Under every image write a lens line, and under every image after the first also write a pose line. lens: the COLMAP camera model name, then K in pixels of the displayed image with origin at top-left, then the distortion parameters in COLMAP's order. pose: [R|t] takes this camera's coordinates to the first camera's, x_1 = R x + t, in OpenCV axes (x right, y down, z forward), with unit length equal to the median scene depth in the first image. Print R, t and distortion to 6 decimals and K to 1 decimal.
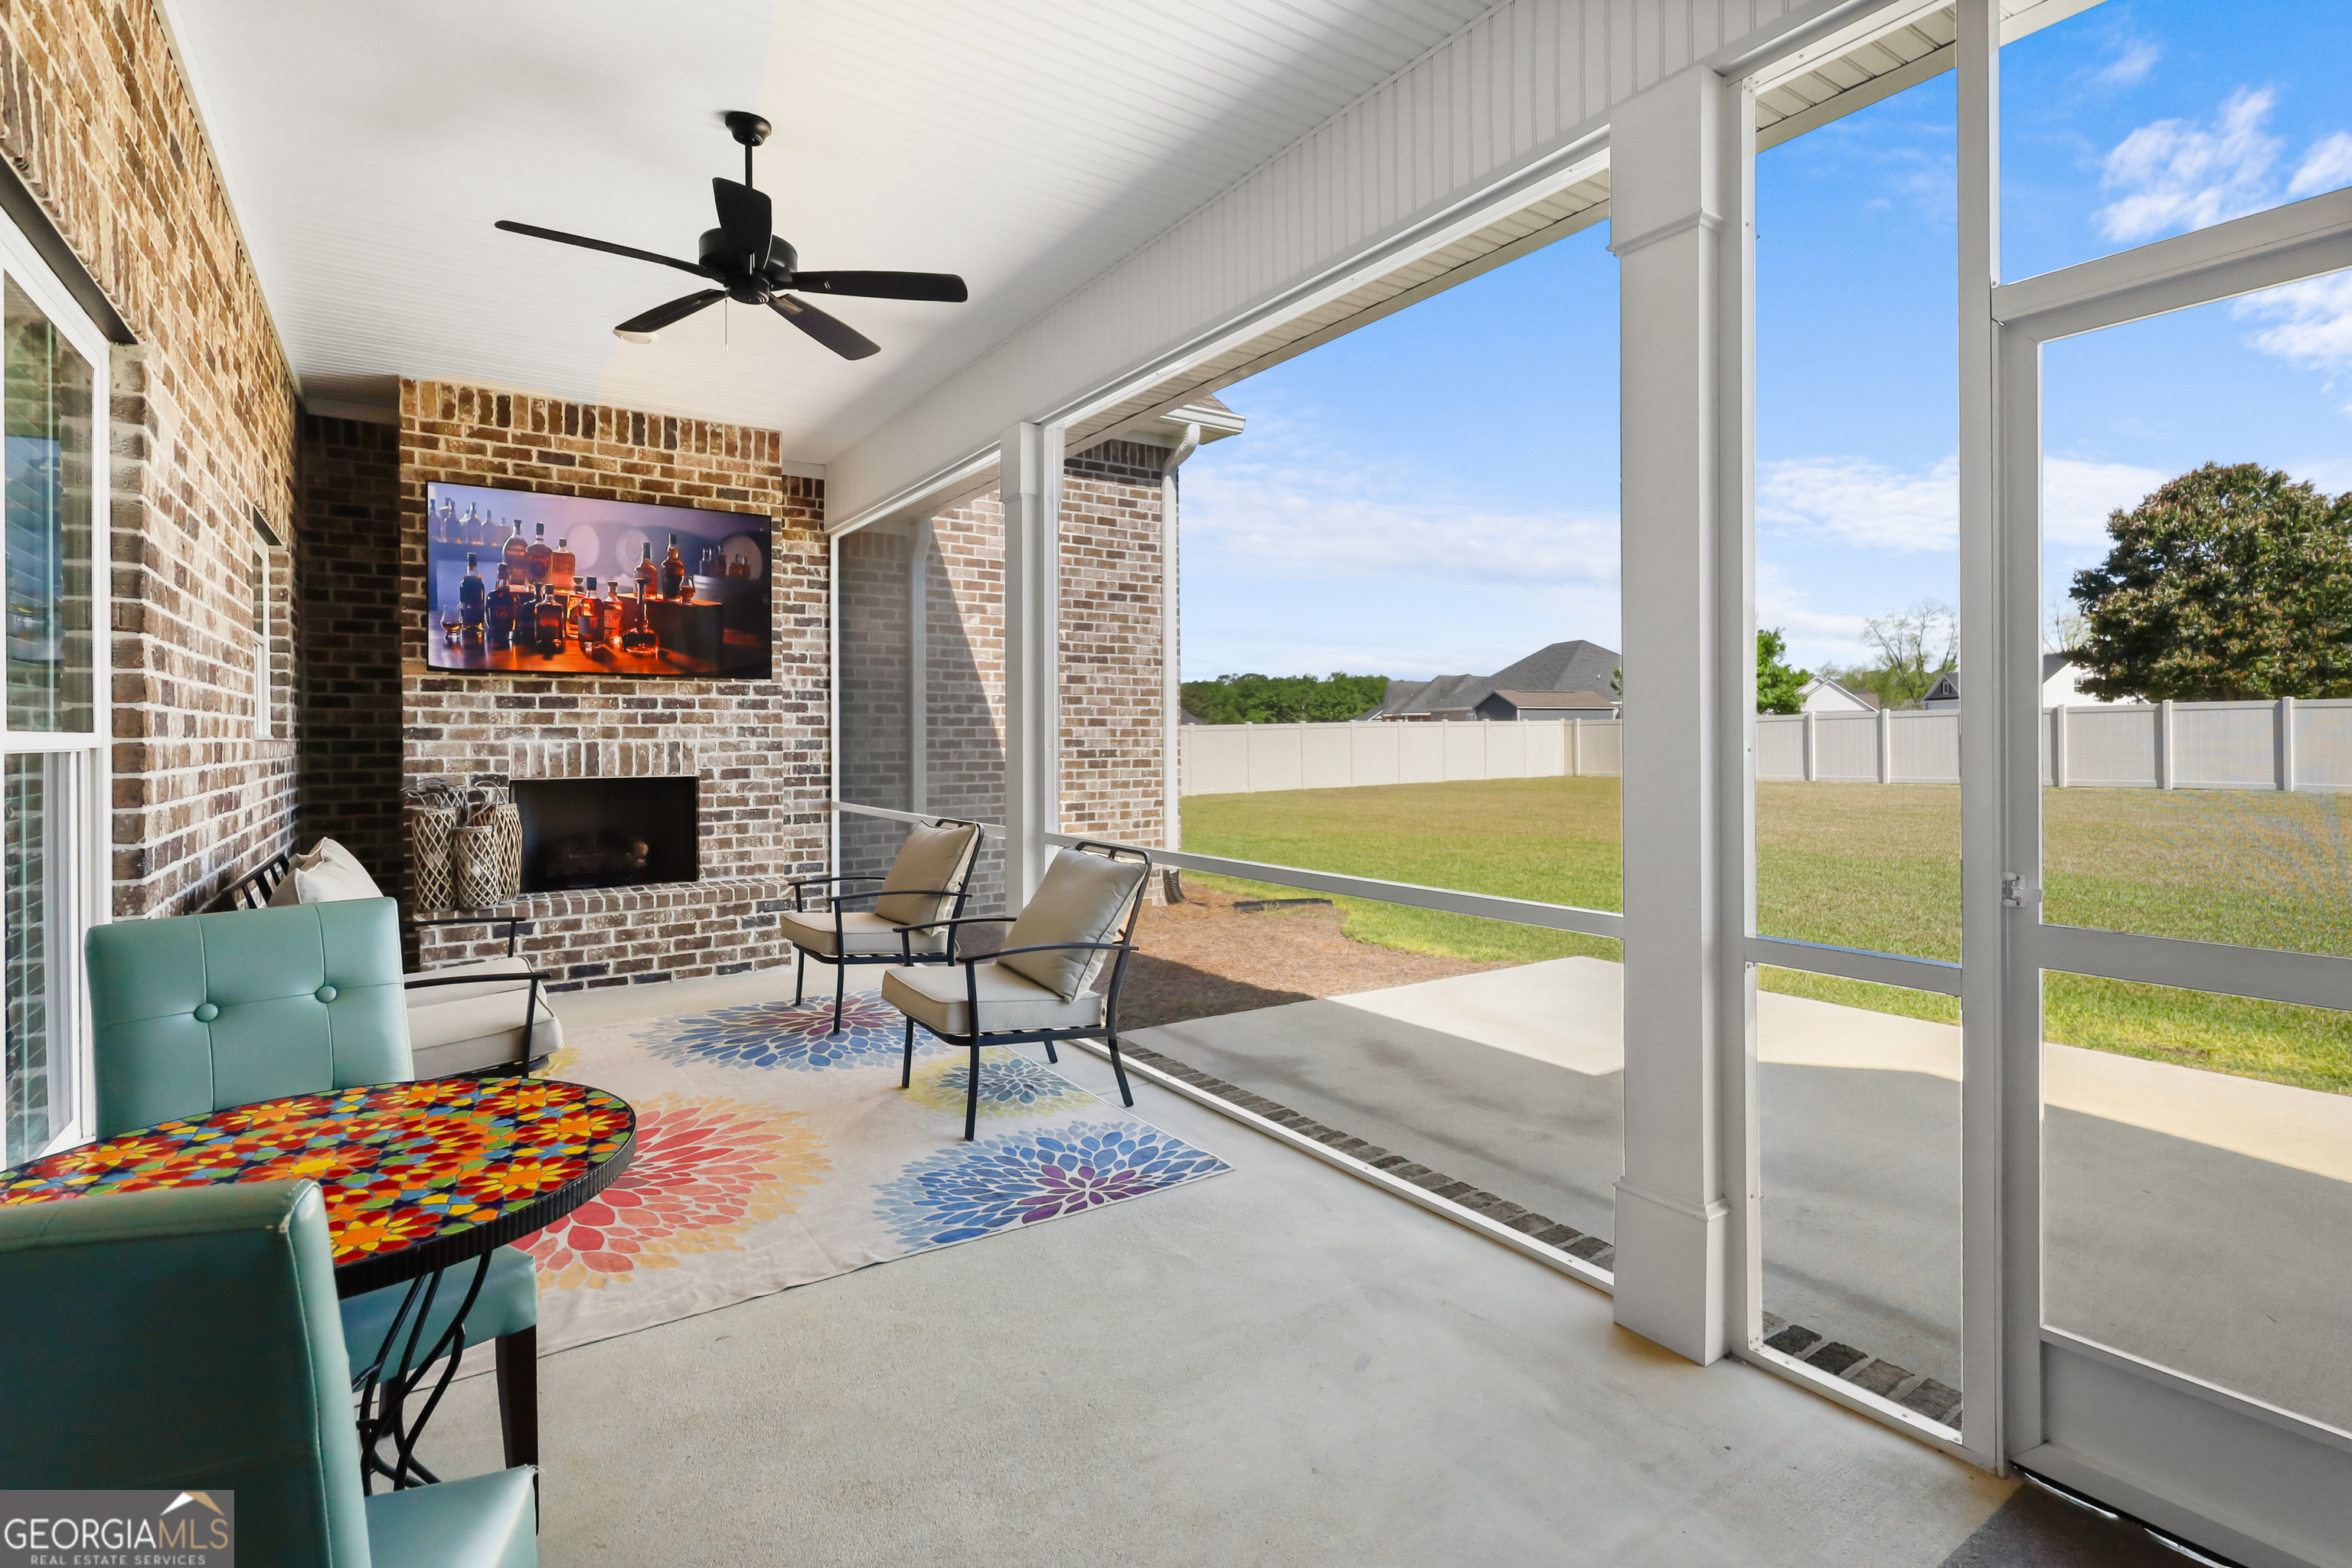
lens RADIAL K [[1110.6, 0, 1176.4], [0, 1110.6, 725.4], [0, 0, 1]] dist [0.000147, -0.000024]
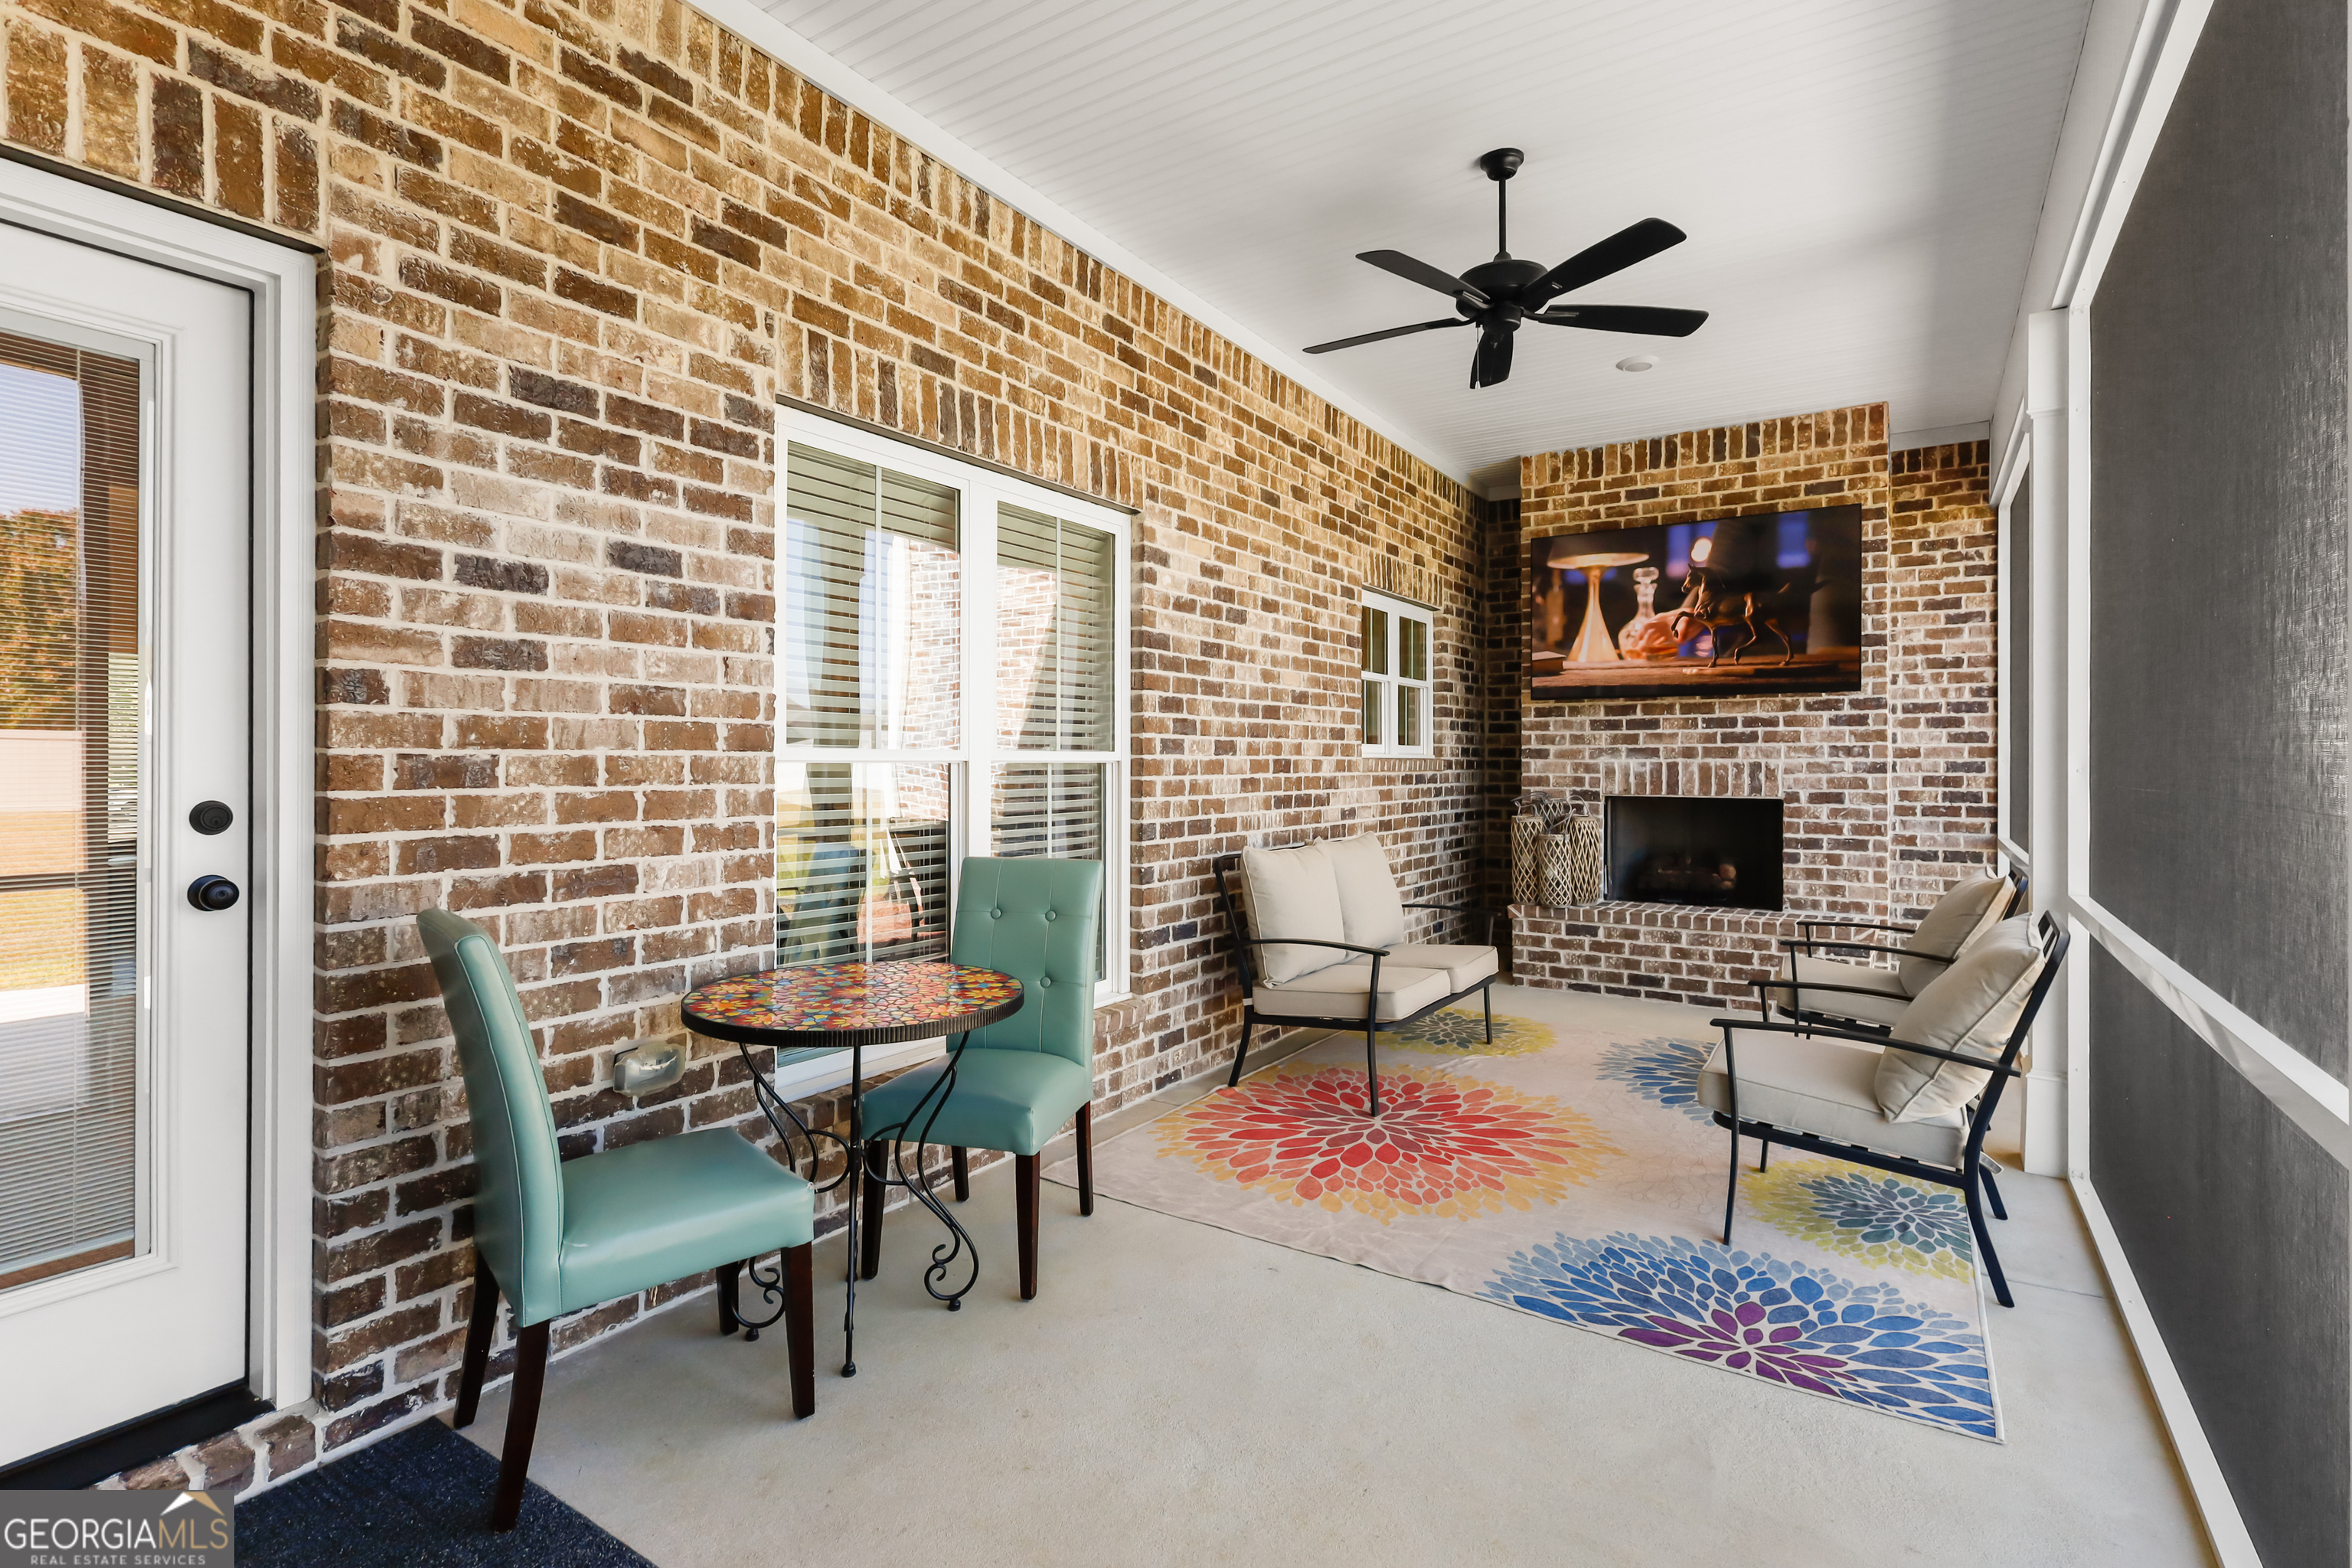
lens RADIAL K [[1110.6, 0, 1176.0], [0, 1110.6, 747.2], [0, 0, 1]] dist [0.000147, -0.000024]
pose [[0.388866, -0.006342, -0.921272, 0.256457], [0.006307, 0.999971, -0.004221, 0.003160], [0.921273, -0.004169, 0.388895, 0.185919]]
